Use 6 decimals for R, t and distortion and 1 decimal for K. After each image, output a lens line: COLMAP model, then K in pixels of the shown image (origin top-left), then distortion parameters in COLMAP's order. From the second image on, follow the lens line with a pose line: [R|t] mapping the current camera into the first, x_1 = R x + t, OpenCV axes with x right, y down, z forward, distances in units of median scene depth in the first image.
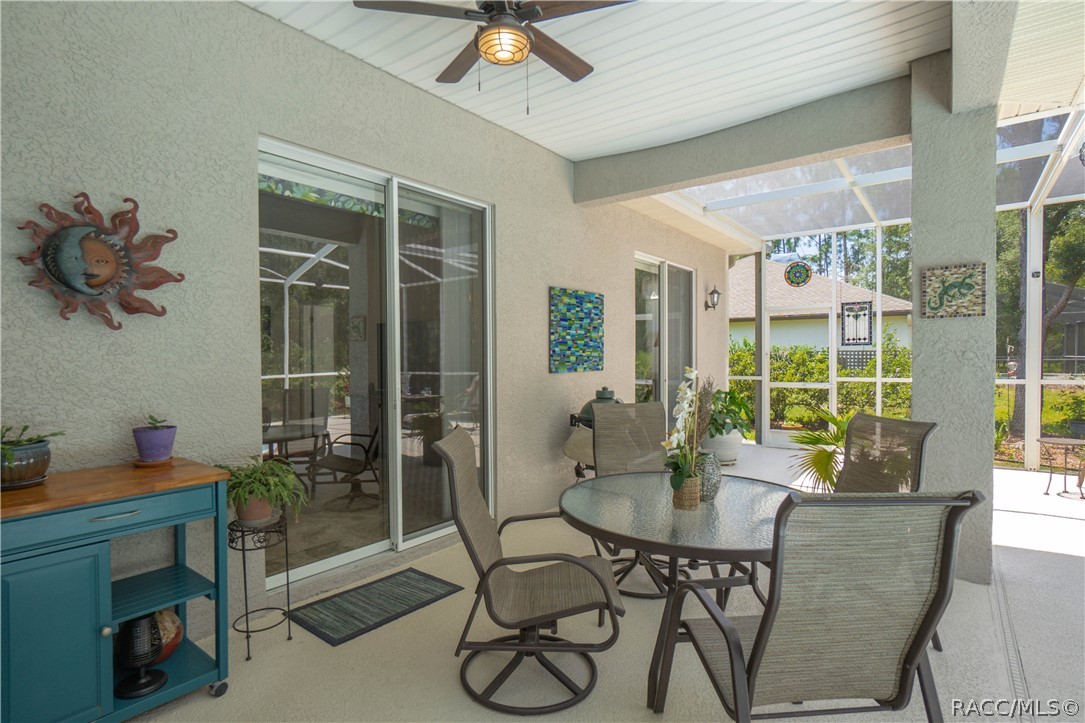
lens RADIAL K [[542.4, 0, 553.3], [0, 542.4, 367.7], [0, 0, 1]] dist [-0.016616, 0.006577]
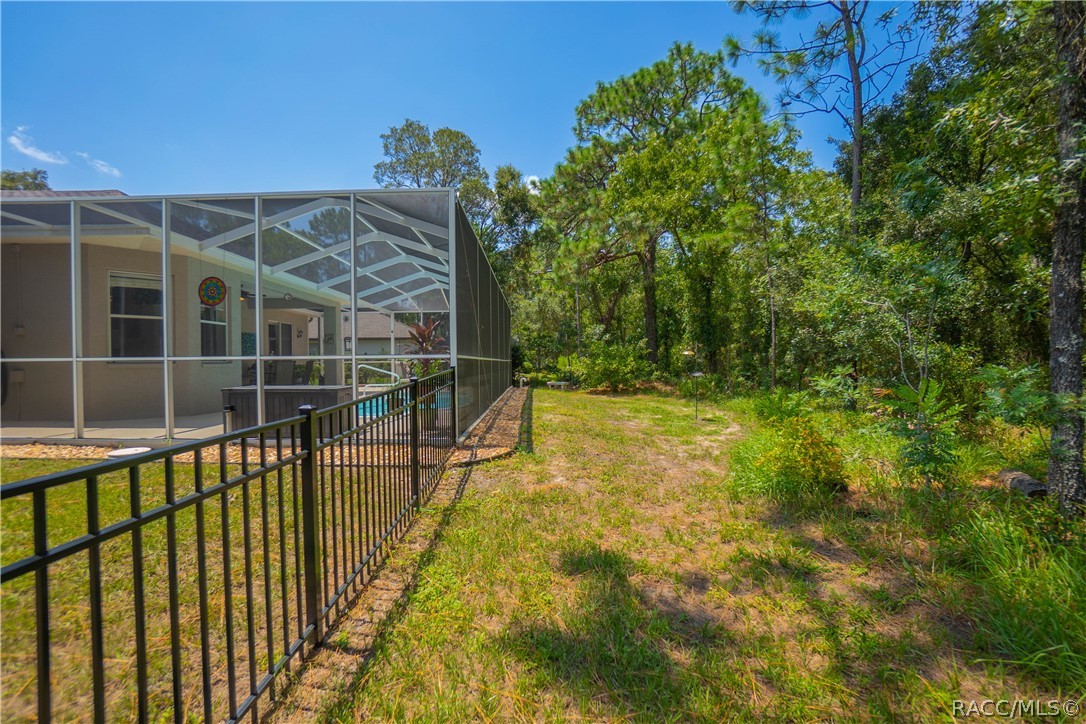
lens RADIAL K [[470.3, 0, 536.6], [0, 470.3, 364.8], [0, 0, 1]] dist [0.001642, 0.001181]
pose [[0.803657, 0.006703, 0.595054, -0.275083], [0.008005, 0.999724, -0.022073, 0.155492], [-0.595038, 0.022503, 0.803382, -2.620021]]
